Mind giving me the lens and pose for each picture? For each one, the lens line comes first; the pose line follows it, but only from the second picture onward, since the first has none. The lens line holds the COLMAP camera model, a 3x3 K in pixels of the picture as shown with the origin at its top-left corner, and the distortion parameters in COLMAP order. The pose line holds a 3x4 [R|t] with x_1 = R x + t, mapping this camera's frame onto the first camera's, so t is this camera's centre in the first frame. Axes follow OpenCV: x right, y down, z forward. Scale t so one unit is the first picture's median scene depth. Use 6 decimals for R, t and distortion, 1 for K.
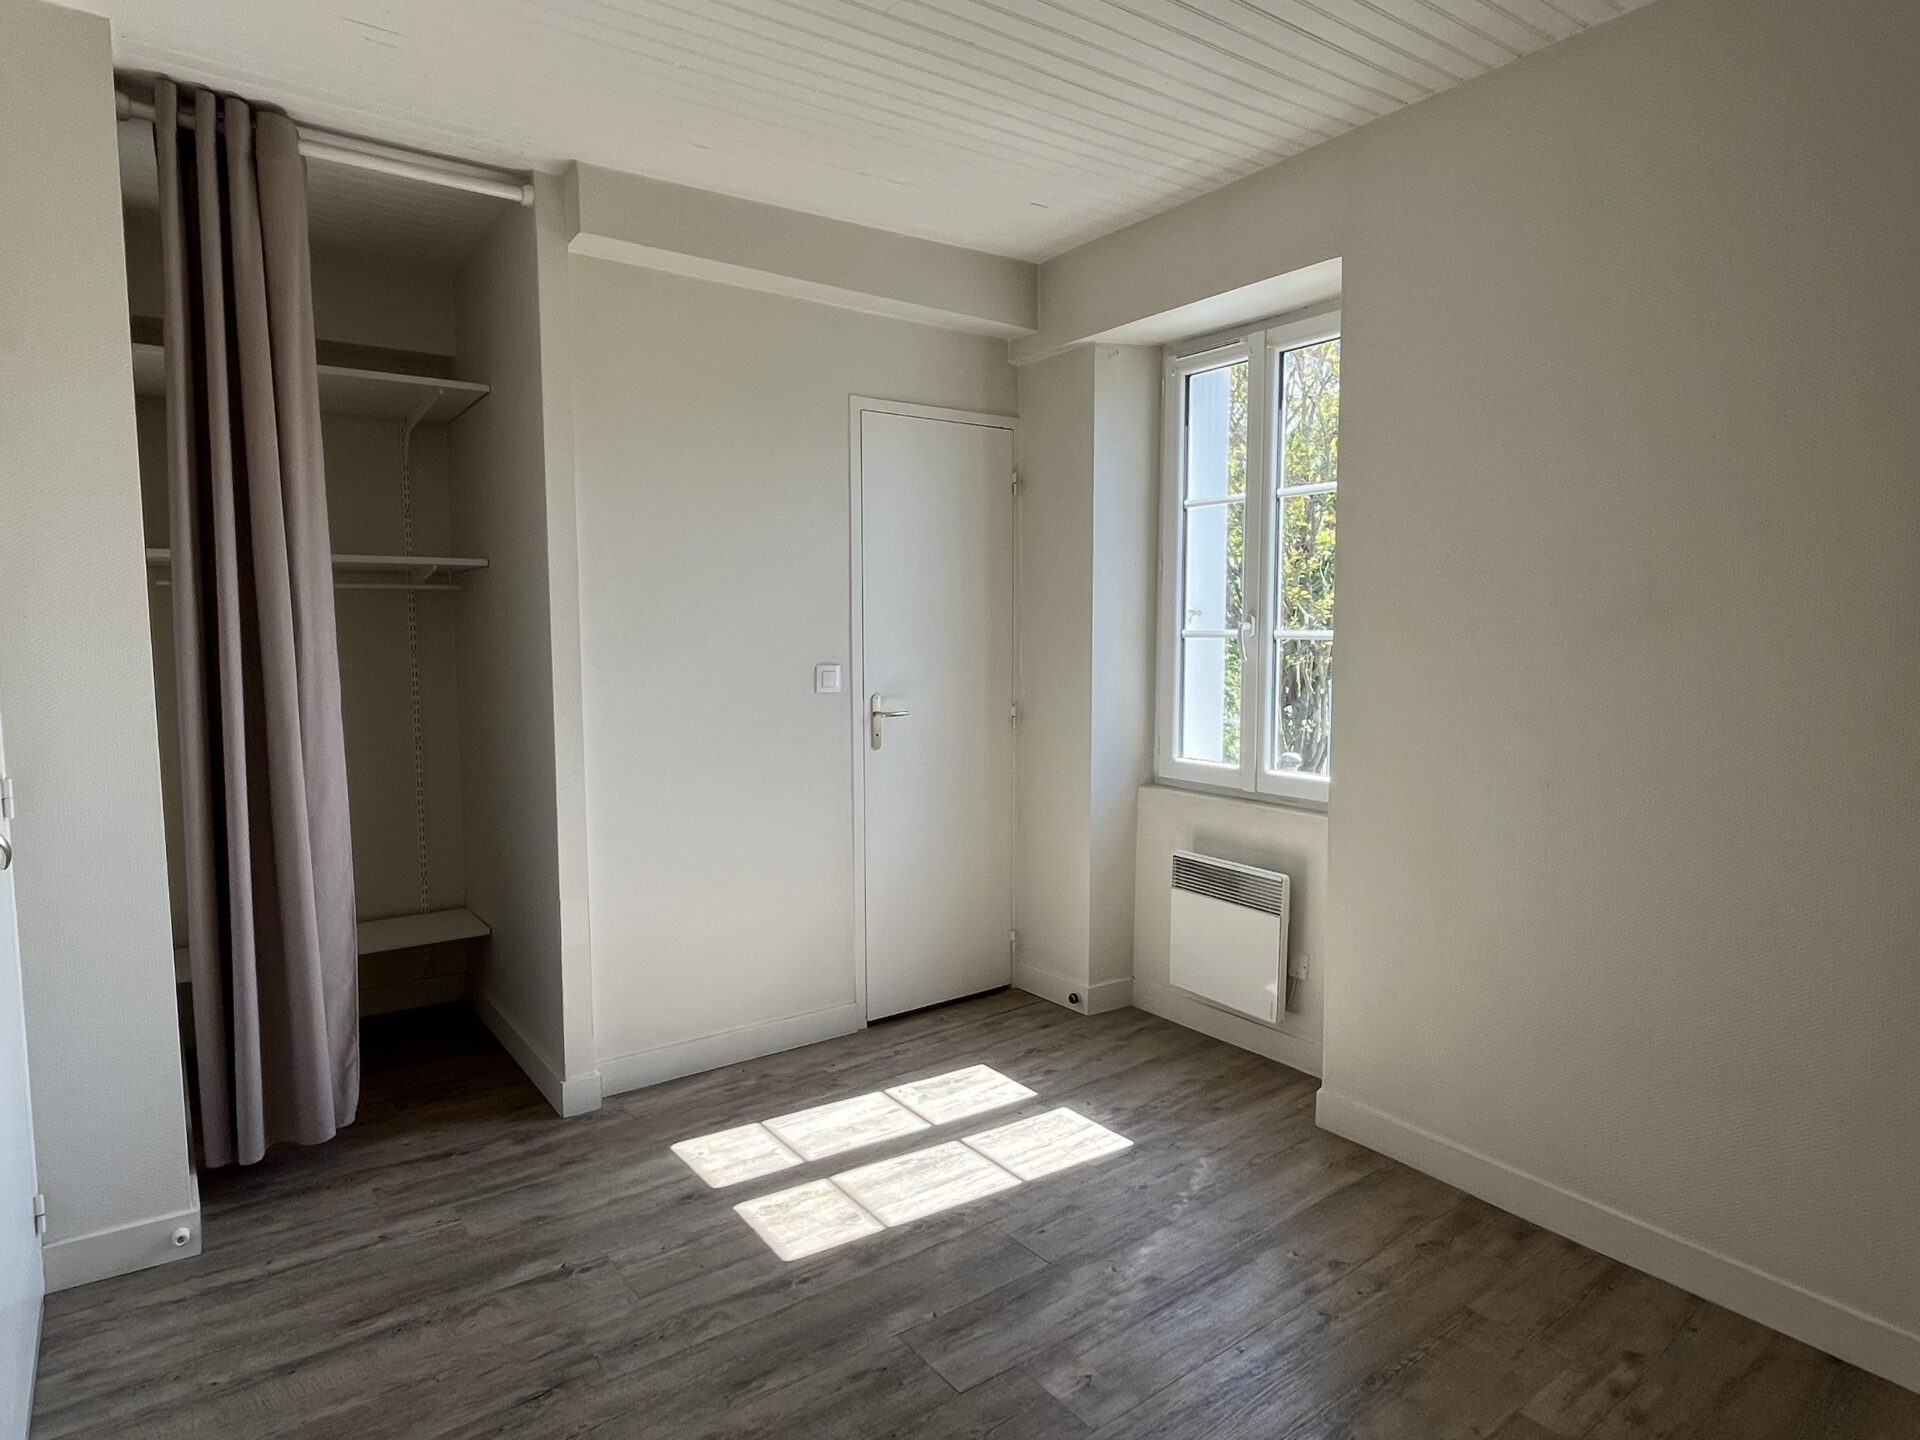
lens RADIAL K [[1128.1, 0, 959.5], [0, 1128.1, 723.6], [0, 0, 1]] dist [0.001305, -0.001258]
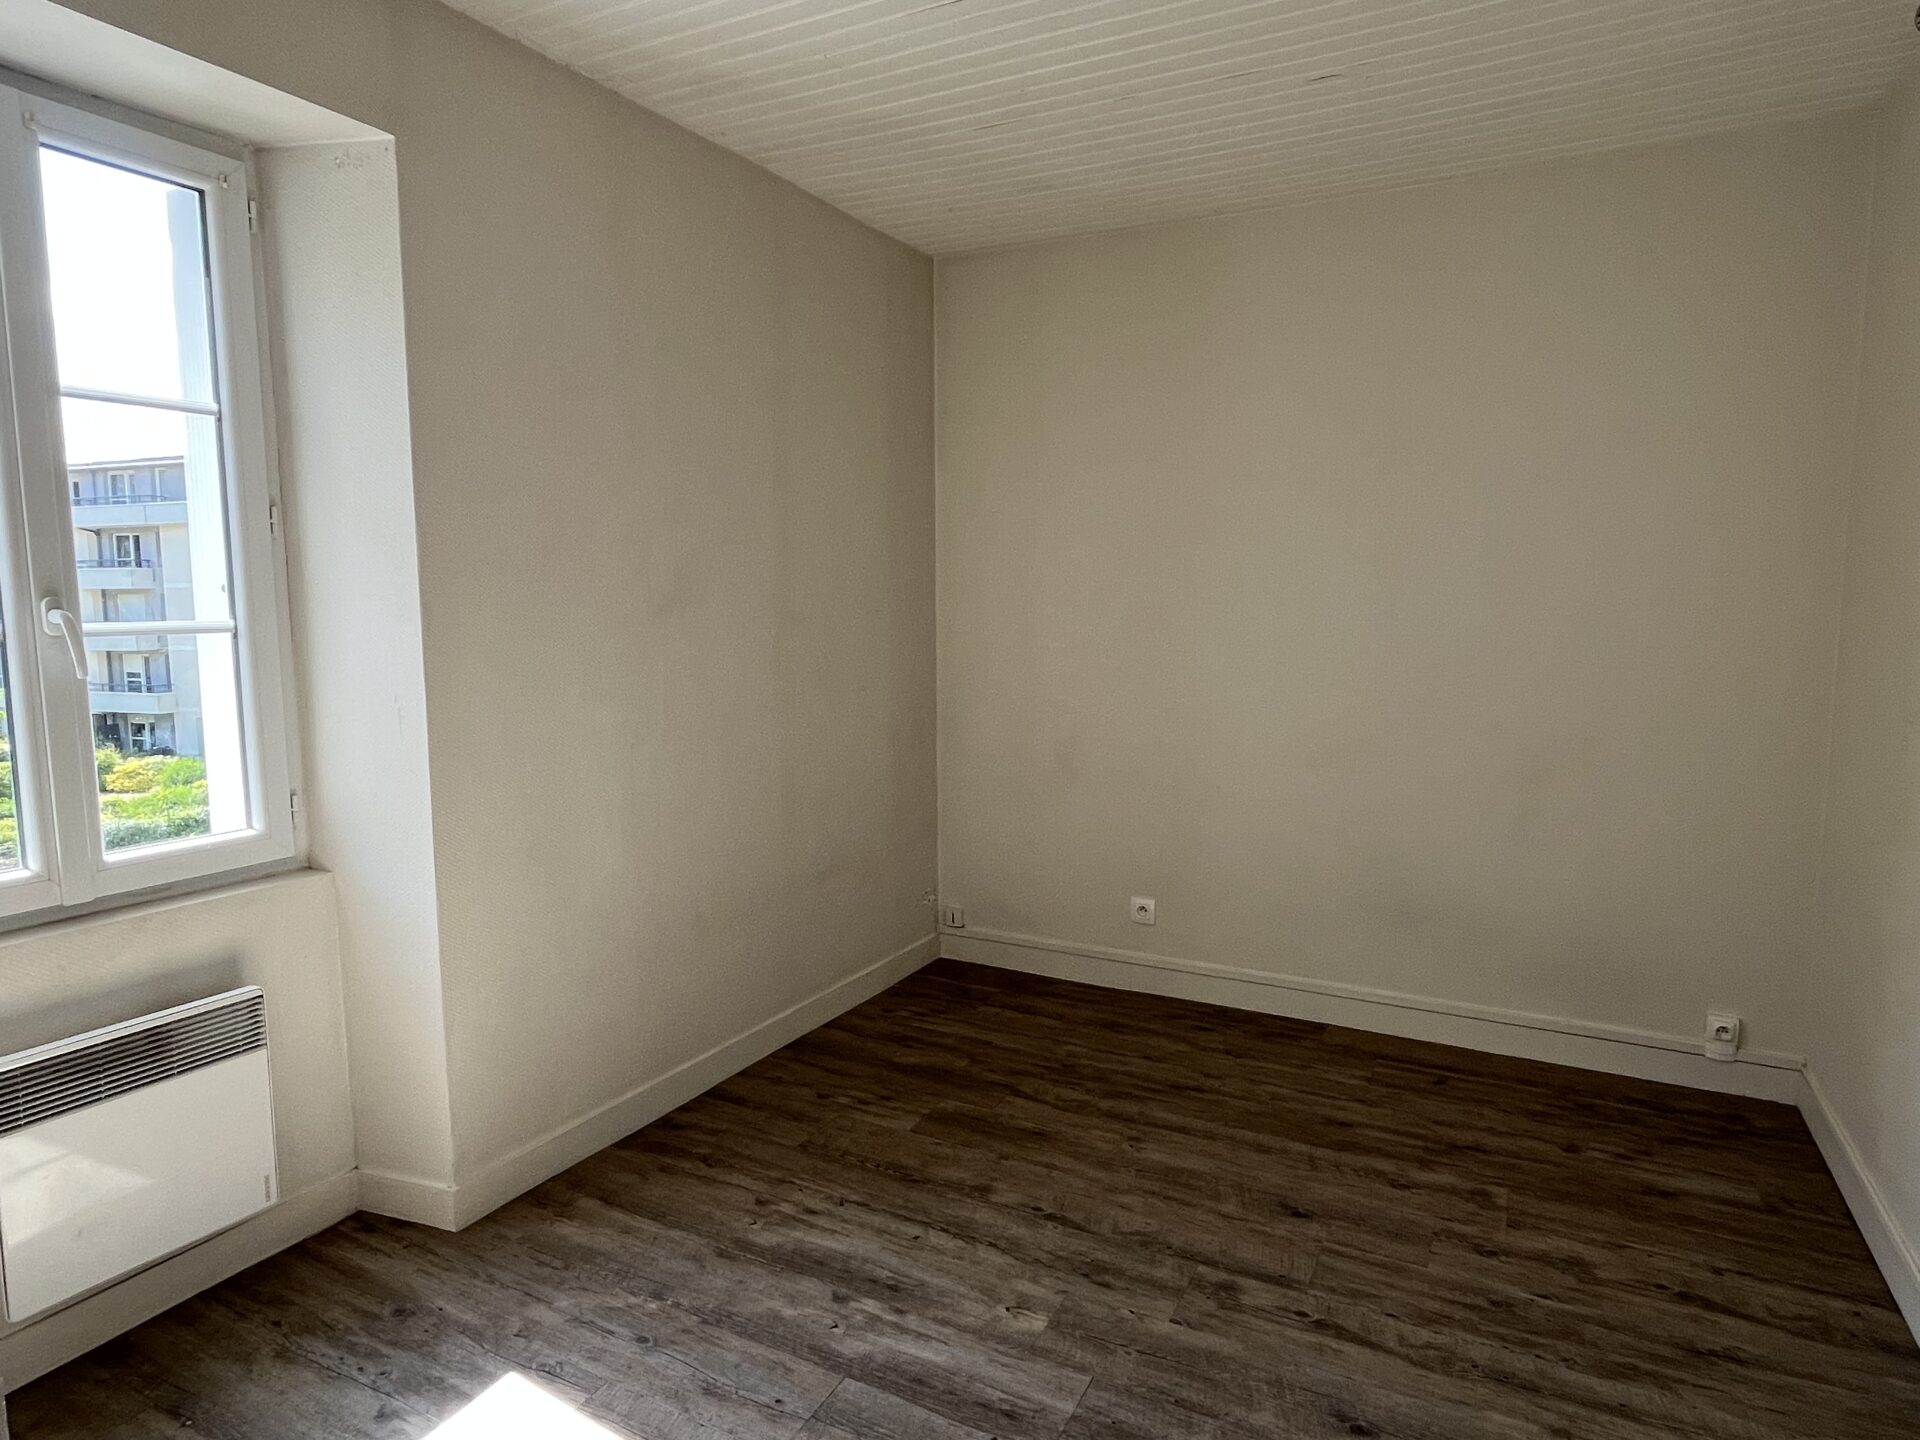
lens RADIAL K [[1128.1, 0, 956.9], [0, 1128.1, 715.8], [0, 0, 1]] dist [0.001305, -0.001258]
pose [[-0.445016, -0.097174, 0.890235, -0.629125], [0.085735, 0.984906, 0.150365, -0.116455], [-0.891409, 0.143239, -0.429967, 1.173709]]
